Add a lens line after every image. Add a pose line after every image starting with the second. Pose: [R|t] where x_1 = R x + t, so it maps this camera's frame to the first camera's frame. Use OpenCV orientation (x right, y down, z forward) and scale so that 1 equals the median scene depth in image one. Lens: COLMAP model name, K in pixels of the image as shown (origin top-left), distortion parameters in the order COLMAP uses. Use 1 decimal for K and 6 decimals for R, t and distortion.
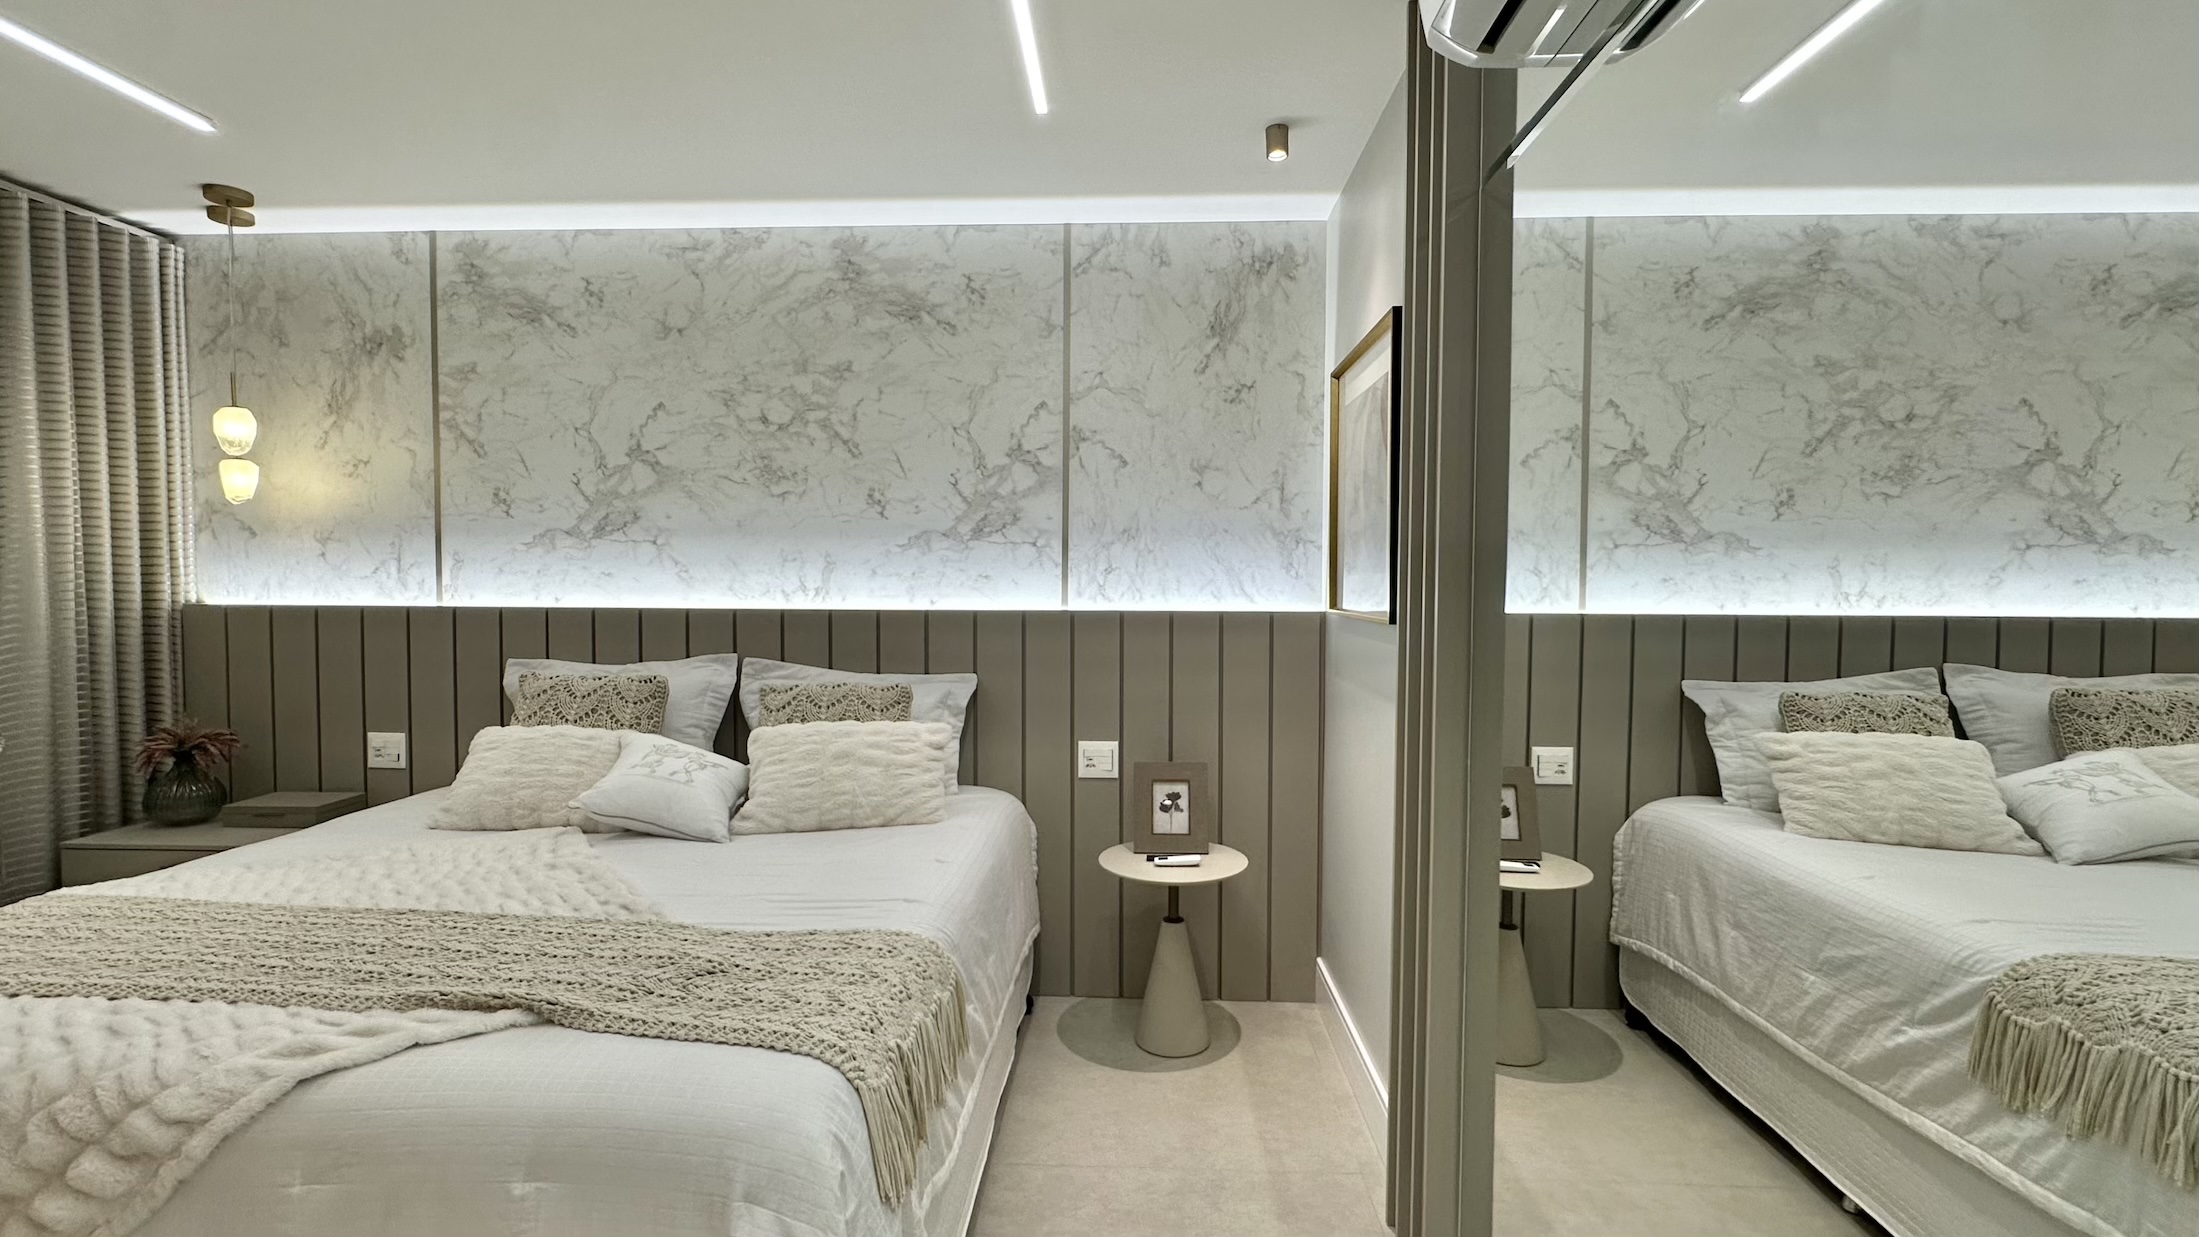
lens RADIAL K [[964.9, 0, 1093.8], [0, 964.9, 619.1], [0, 0, 1]] dist [0.000360, 0.000733]
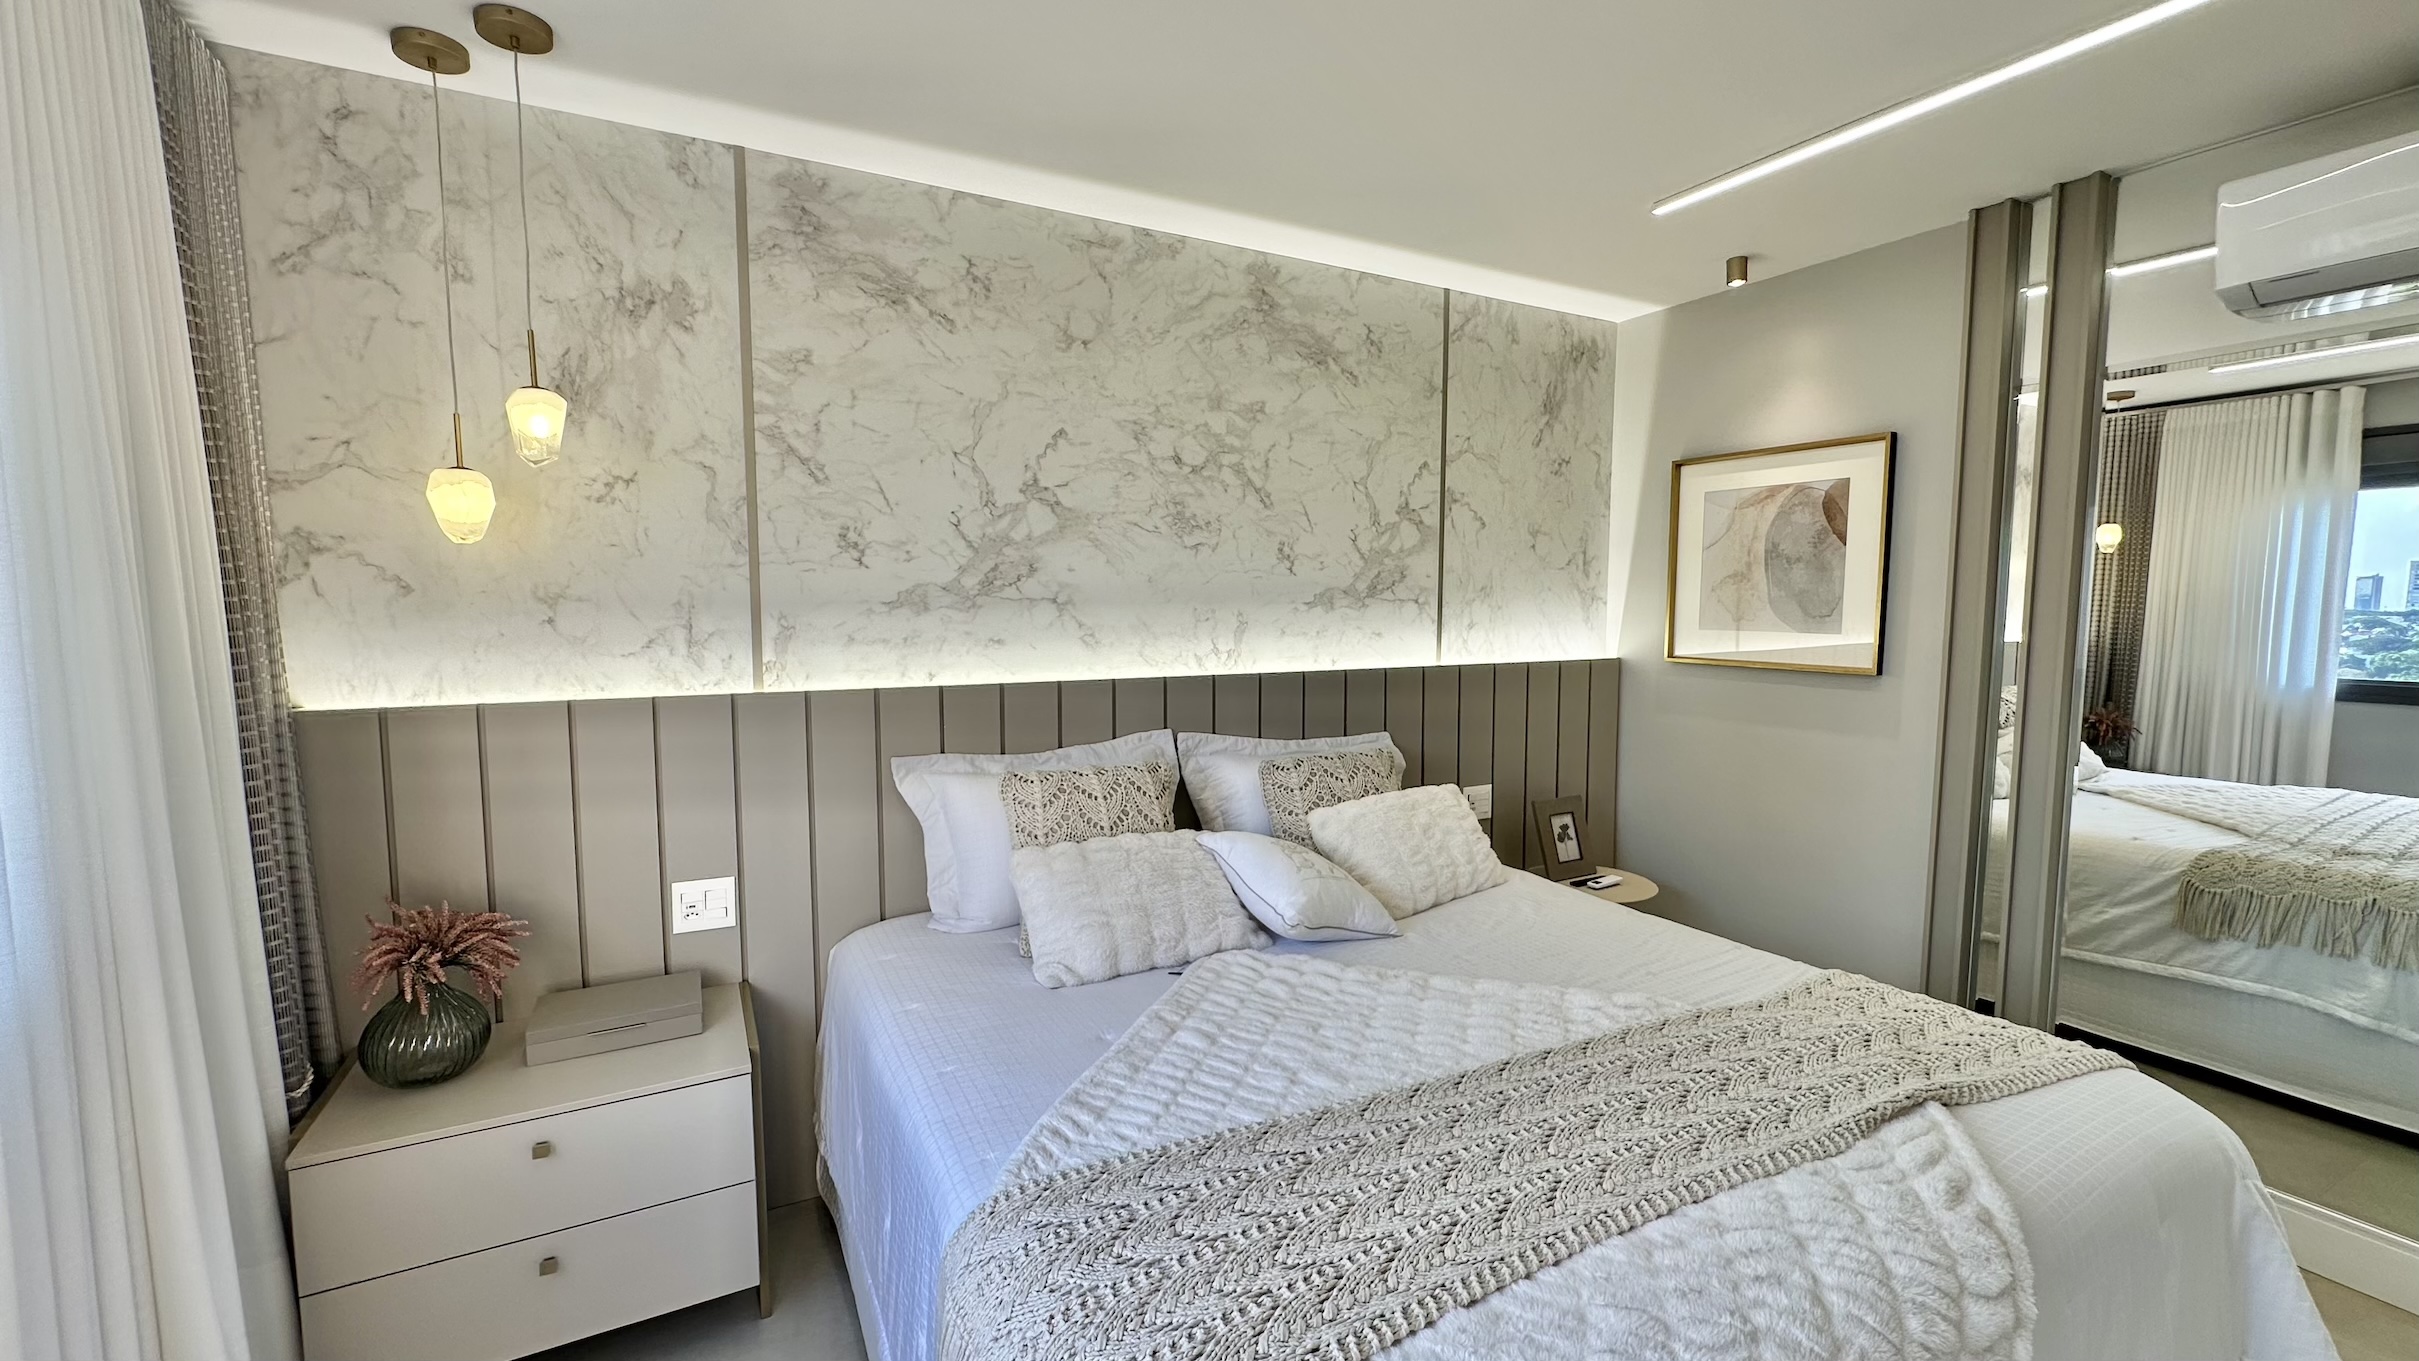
lens RADIAL K [[966.2, 0, 1207.1], [0, 966.2, 682.1], [0, 0, 1]] dist [-0.003358, 0.001185]
pose [[0.858006, -0.047553, 0.511434, -0.791273], [0.023027, 0.998265, 0.054186, -0.053554], [-0.513123, -0.034715, 0.857613, 0.235613]]
